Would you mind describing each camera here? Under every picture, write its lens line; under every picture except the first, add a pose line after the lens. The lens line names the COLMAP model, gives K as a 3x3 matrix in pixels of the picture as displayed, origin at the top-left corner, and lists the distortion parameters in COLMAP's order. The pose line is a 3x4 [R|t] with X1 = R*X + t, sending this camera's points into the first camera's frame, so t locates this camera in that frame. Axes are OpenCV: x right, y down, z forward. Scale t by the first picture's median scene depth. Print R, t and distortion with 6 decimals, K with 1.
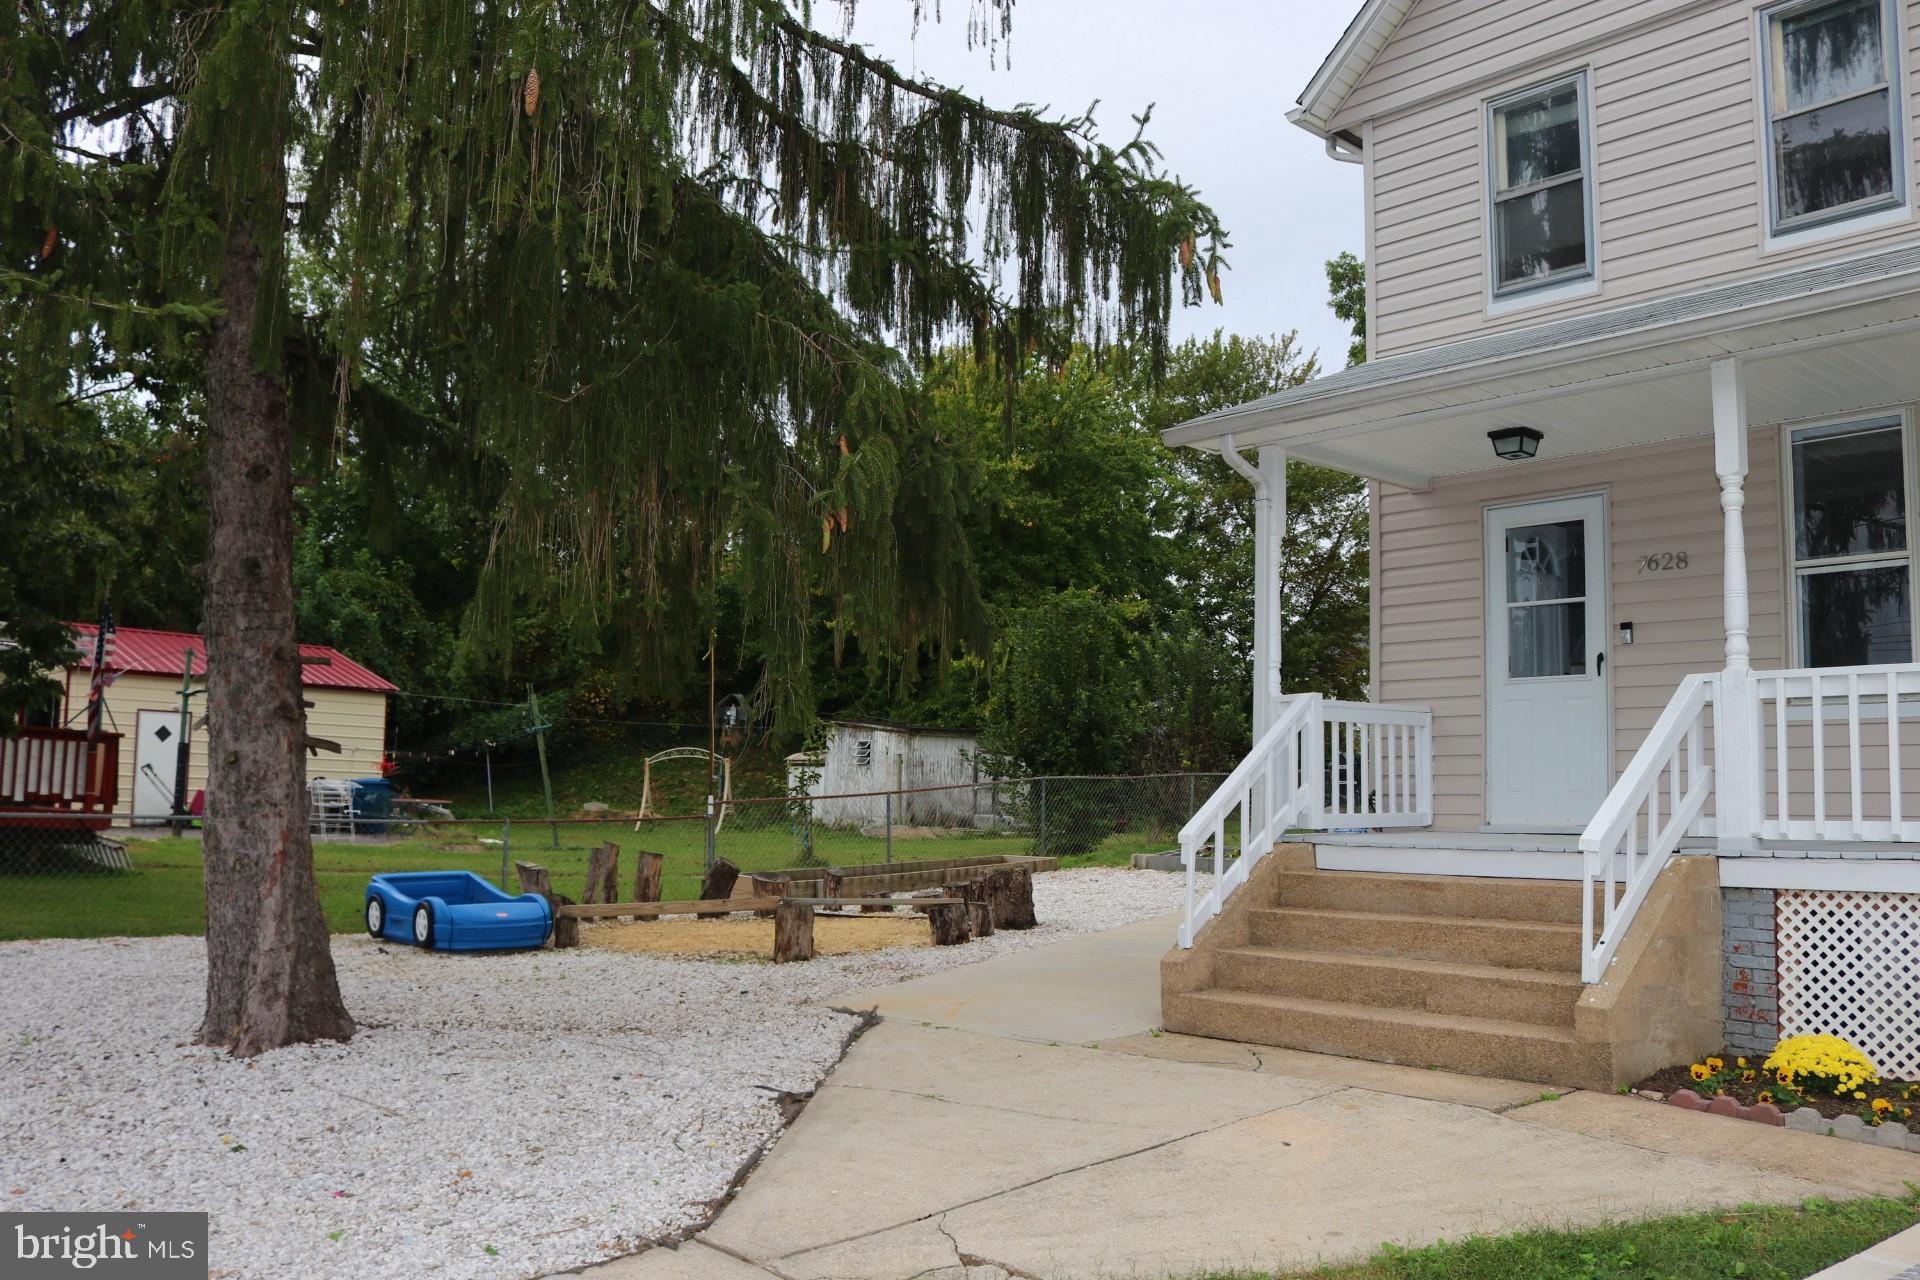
lens RADIAL K [[1614.9, 0, 950.9], [0, 1614.9, 640.0], [0, 0, 1]] dist [-0.118076, 0.035855]
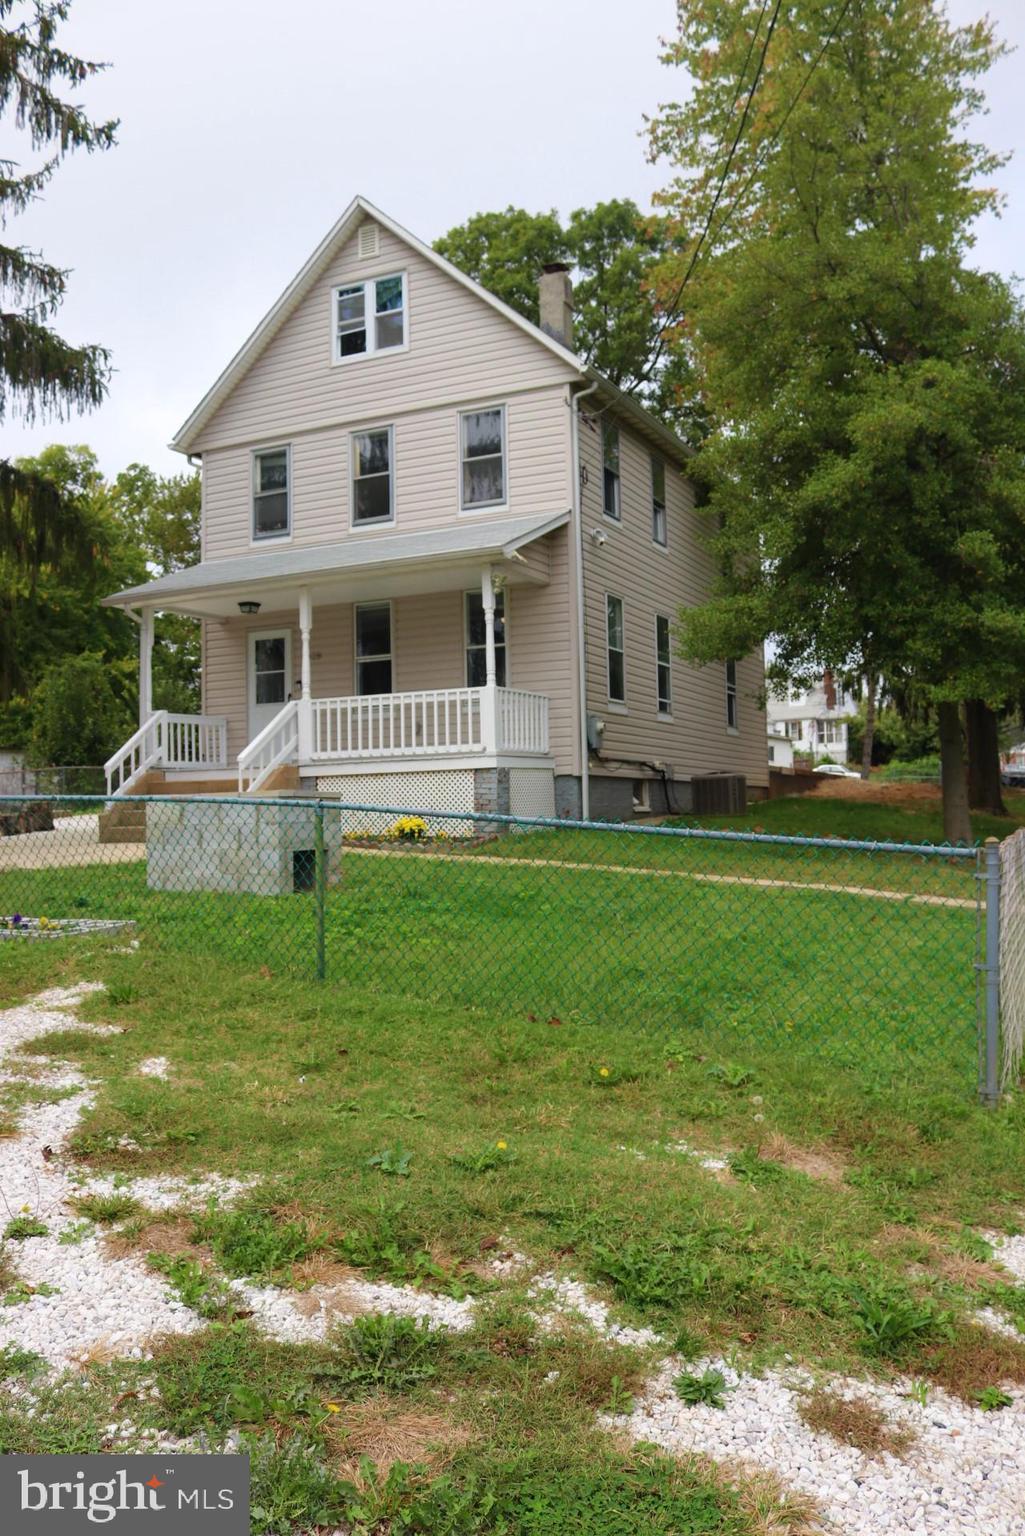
lens RADIAL K [[1291.9, 0, 523.4], [0, 1291.9, 762.9], [0, 0, 1]] dist [-0.118076, 0.035855]
pose [[0.924946, -0.024574, 0.379302, -0.008237], [0.000965, 0.998057, 0.062308, -0.007426], [-0.380096, -0.057265, 0.923172, -0.900359]]
